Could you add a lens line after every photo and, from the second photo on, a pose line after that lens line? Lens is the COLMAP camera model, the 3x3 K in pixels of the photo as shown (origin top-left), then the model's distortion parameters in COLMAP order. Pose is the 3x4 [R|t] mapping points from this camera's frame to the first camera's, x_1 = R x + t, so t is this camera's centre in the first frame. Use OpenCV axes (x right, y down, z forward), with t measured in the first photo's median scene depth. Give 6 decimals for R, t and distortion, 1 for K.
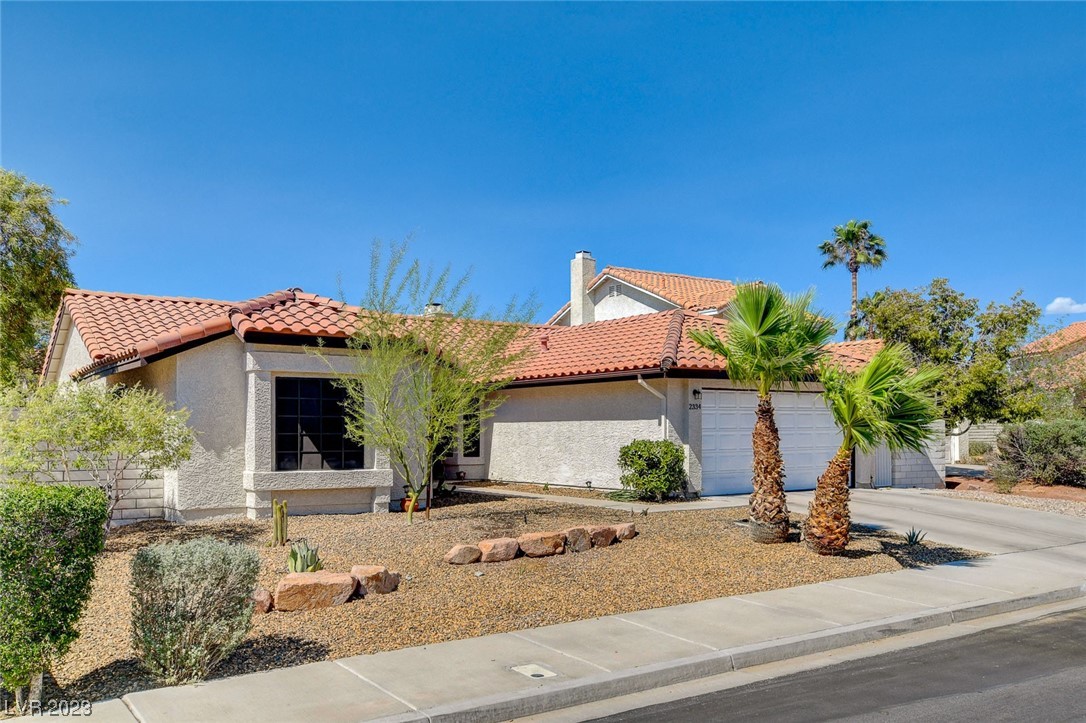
lens RADIAL K [[891.1, 0, 543.0], [0, 891.1, 361.5], [0, 0, 1]] dist [-0.000719, 0.000743]
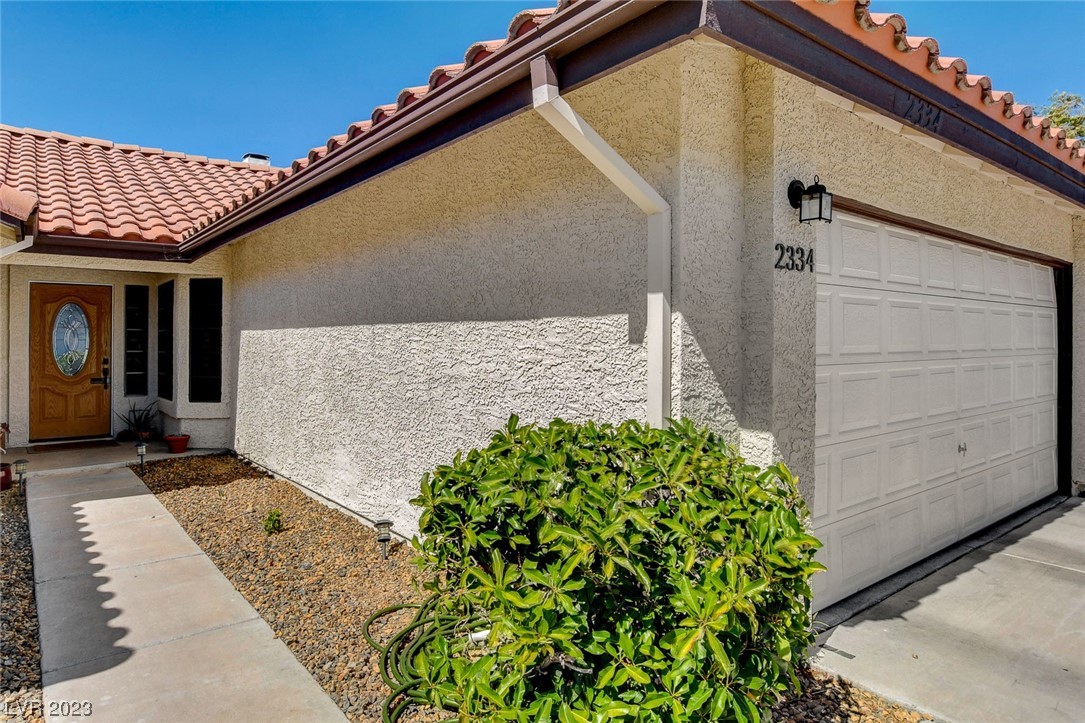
lens RADIAL K [[657.4, 0, 543.7], [0, 657.4, 336.3], [0, 0, 1]] dist [-0.000023, -0.000013]
pose [[0.997057, 0.003248, 0.076592, 0.097497], [-0.008926, 0.997225, 0.073911, 0.059140], [-0.076139, -0.074377, 0.994319, 0.850617]]
